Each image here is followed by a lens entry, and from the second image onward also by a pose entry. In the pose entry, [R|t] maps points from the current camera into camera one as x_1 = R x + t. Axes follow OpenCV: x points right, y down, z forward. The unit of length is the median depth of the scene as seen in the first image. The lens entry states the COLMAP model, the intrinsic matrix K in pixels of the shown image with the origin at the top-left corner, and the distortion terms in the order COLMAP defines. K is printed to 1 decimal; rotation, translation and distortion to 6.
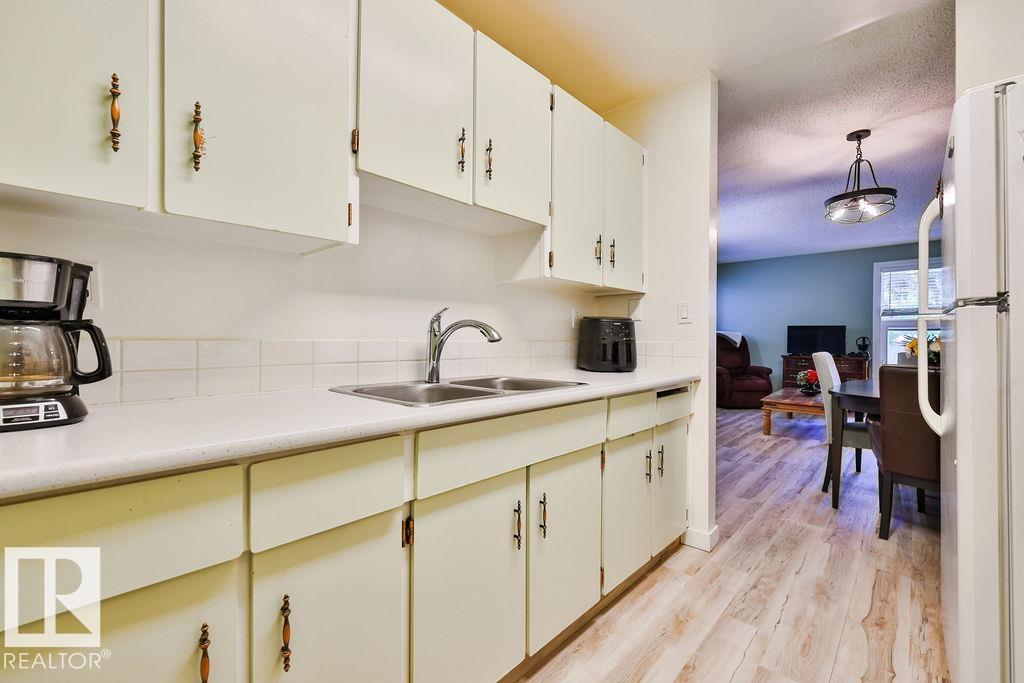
lens RADIAL K [[432.5, 0, 515.7], [0, 432.5, 339.3], [0, 0, 1]] dist [-0.003285, -0.000422]
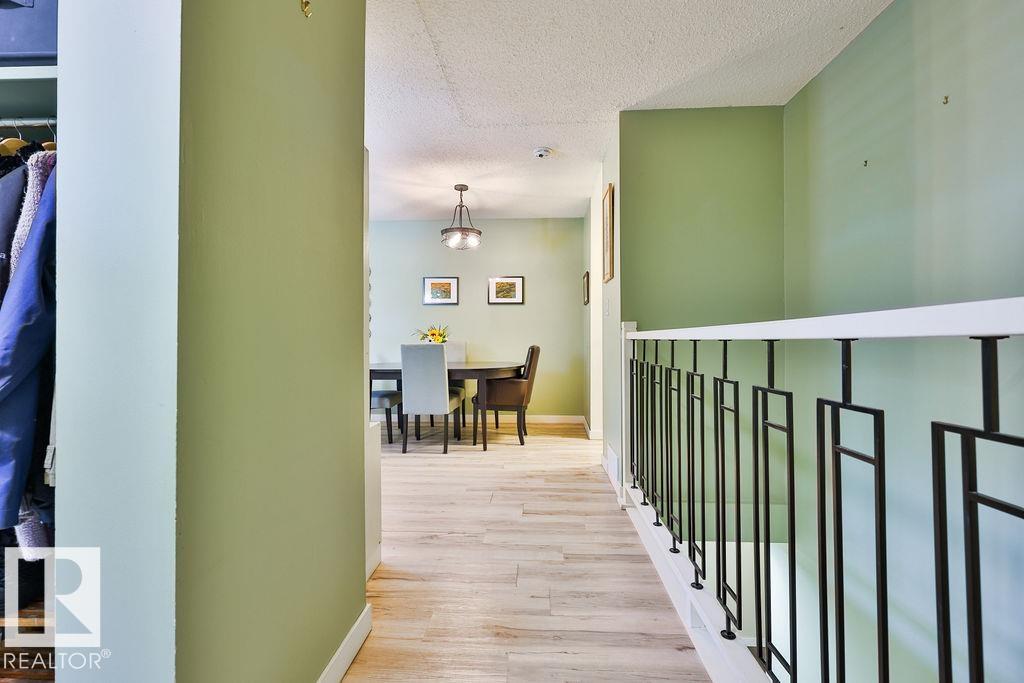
lens RADIAL K [[432.5, 0, 515.7], [0, 432.5, 339.3], [0, 0, 1]] dist [-0.003285, -0.000422]
pose [[-0.641519, -0.002384, 0.767104, -0.514600], [-0.001778, 0.999997, 0.001621, 0.025087], [-0.767105, -0.000324, -0.641521, 2.245197]]
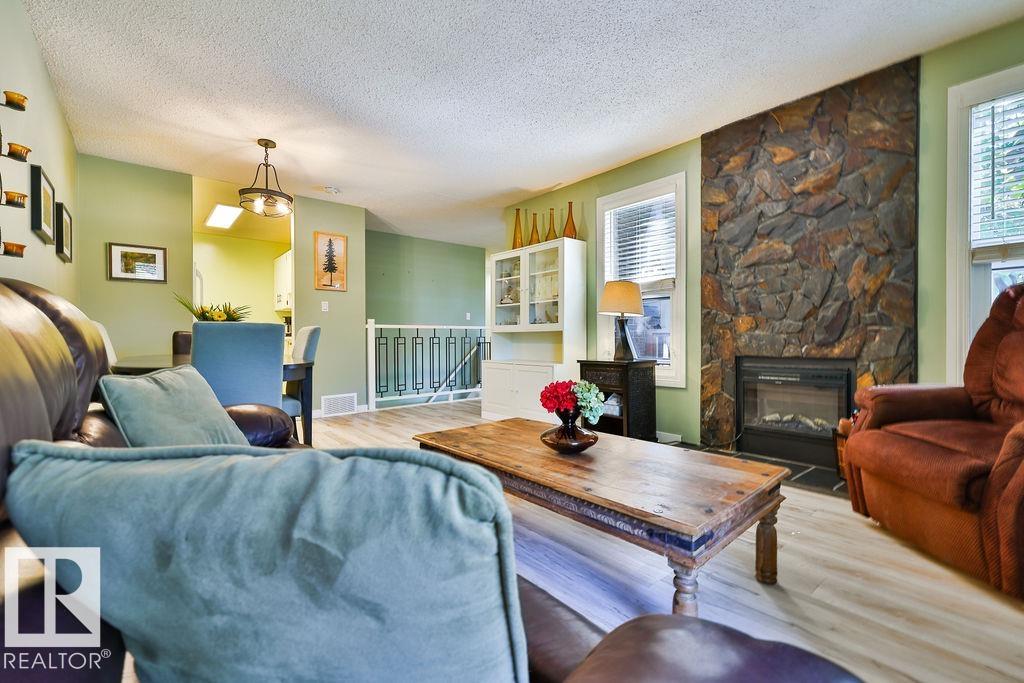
lens RADIAL K [[435.8, 0, 514.2], [0, 435.8, 343.3], [0, 0, 1]] dist [0.001018, -0.000053]
pose [[-0.131562, 0.006953, -0.991284, 2.417211], [0.001639, 0.999976, 0.006797, 0.093147], [0.991307, -0.000731, -0.131570, 2.328420]]
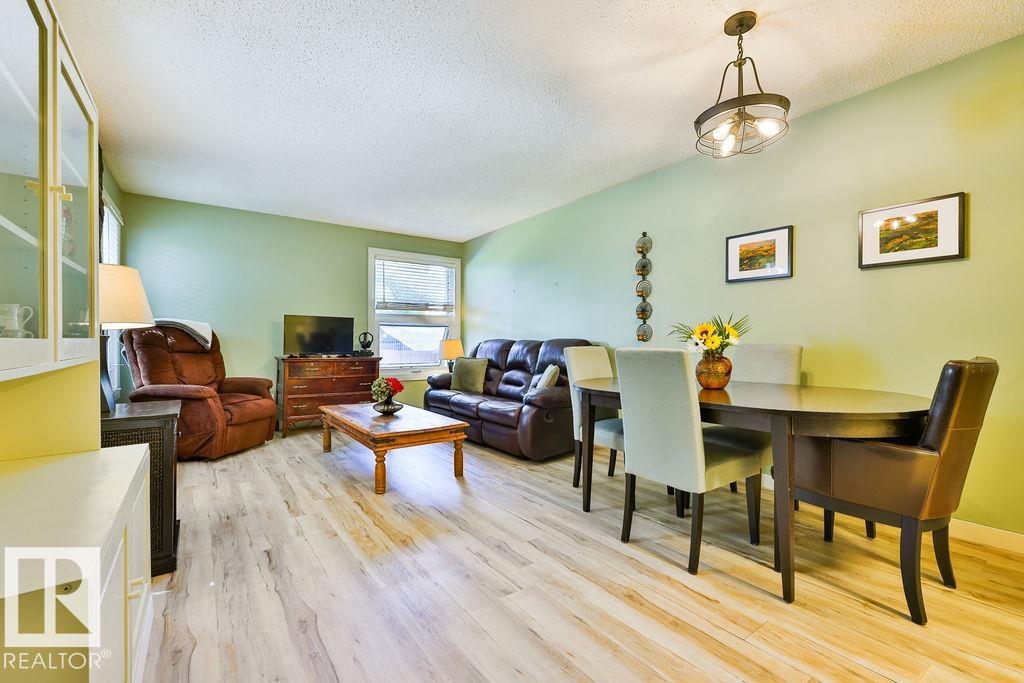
lens RADIAL K [[430.9, 0, 514.3], [0, 430.9, 341.3], [0, 0, 1]] dist [-0.003020, 0.000074]
pose [[0.190441, -0.006254, 0.981679, 0.083527], [0.001820, 0.999980, 0.006018, 0.021506], [-0.981697, 0.000641, 0.190449, 1.544811]]
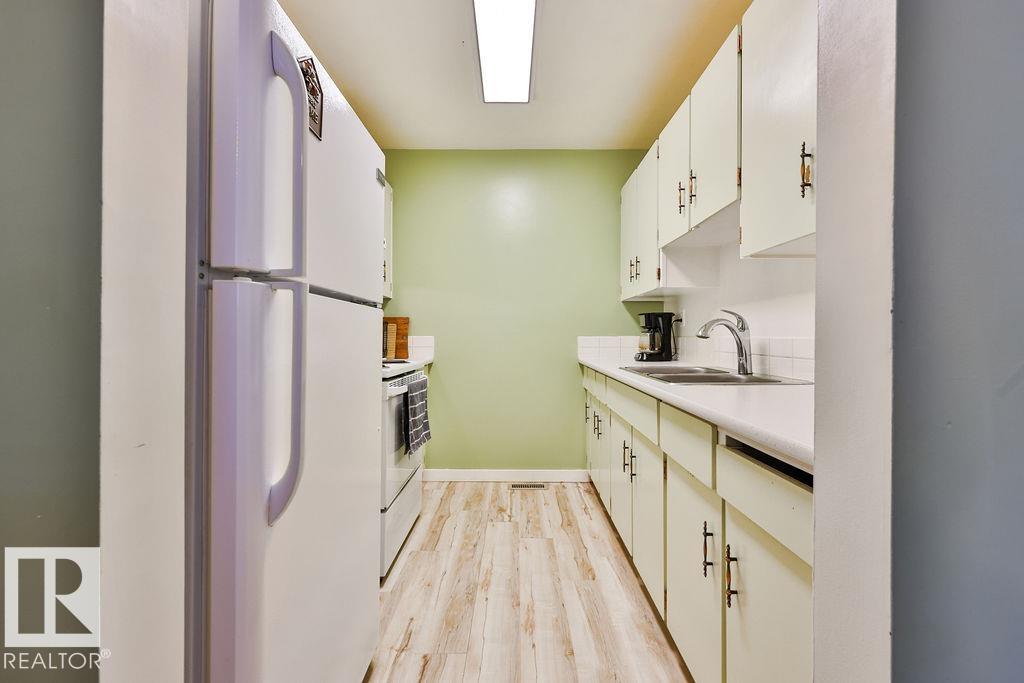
lens RADIAL K [[432.5, 0, 515.7], [0, 432.5, 339.3], [0, 0, 1]] dist [-0.003285, -0.000422]
pose [[-0.734581, -0.006150, -0.678493, 0.752201], [-0.009268, 0.999957, 0.000969, 0.005357], [0.678458, 0.007000, -0.734606, 1.041111]]
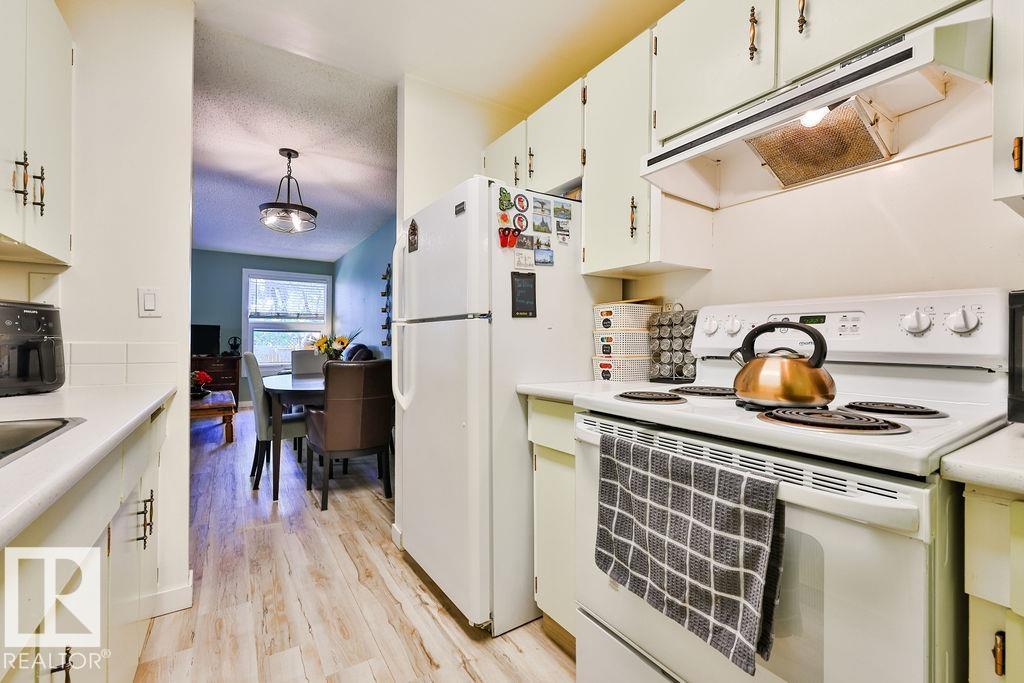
lens RADIAL K [[434.6, 0, 512.0], [0, 434.6, 341.5], [0, 0, 1]] dist [-0.002171, -0.000316]
pose [[0.243475, -0.000889, 0.969907, -0.173877], [-0.005058, 0.999985, 0.002186, -0.000347], [-0.969894, -0.005438, 0.243466, 0.227653]]
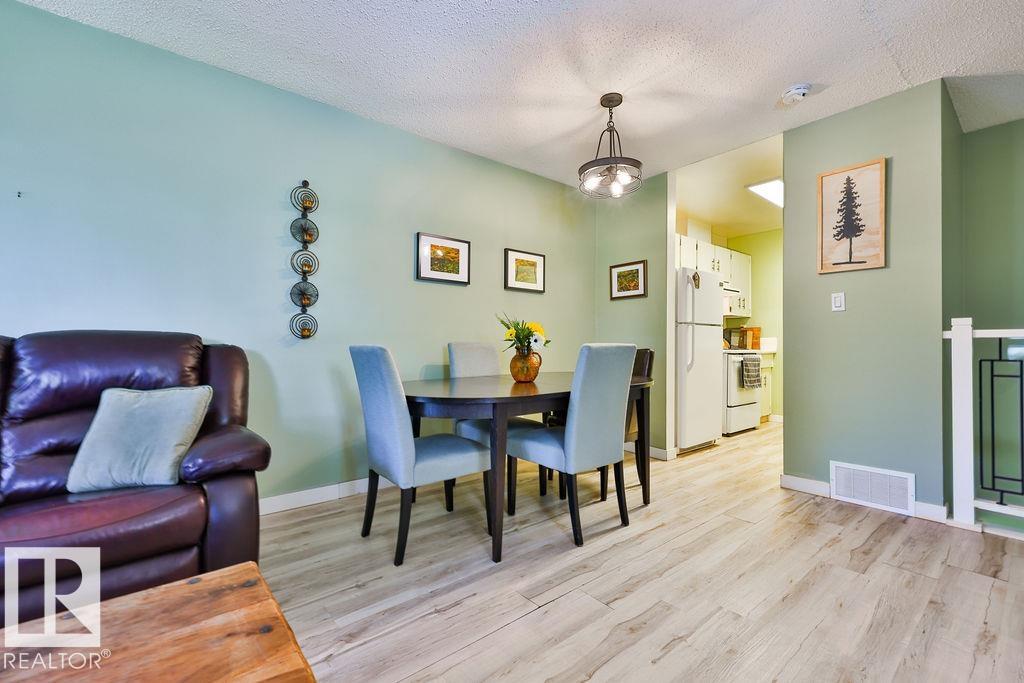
lens RADIAL K [[435.8, 0, 514.2], [0, 435.8, 343.3], [0, 0, 1]] dist [0.001018, -0.000053]
pose [[-0.990005, -0.004954, 0.140948, 1.096029], [-0.005498, 0.999979, -0.003468, 0.047742], [-0.140928, -0.004208, -0.990011, 2.444626]]
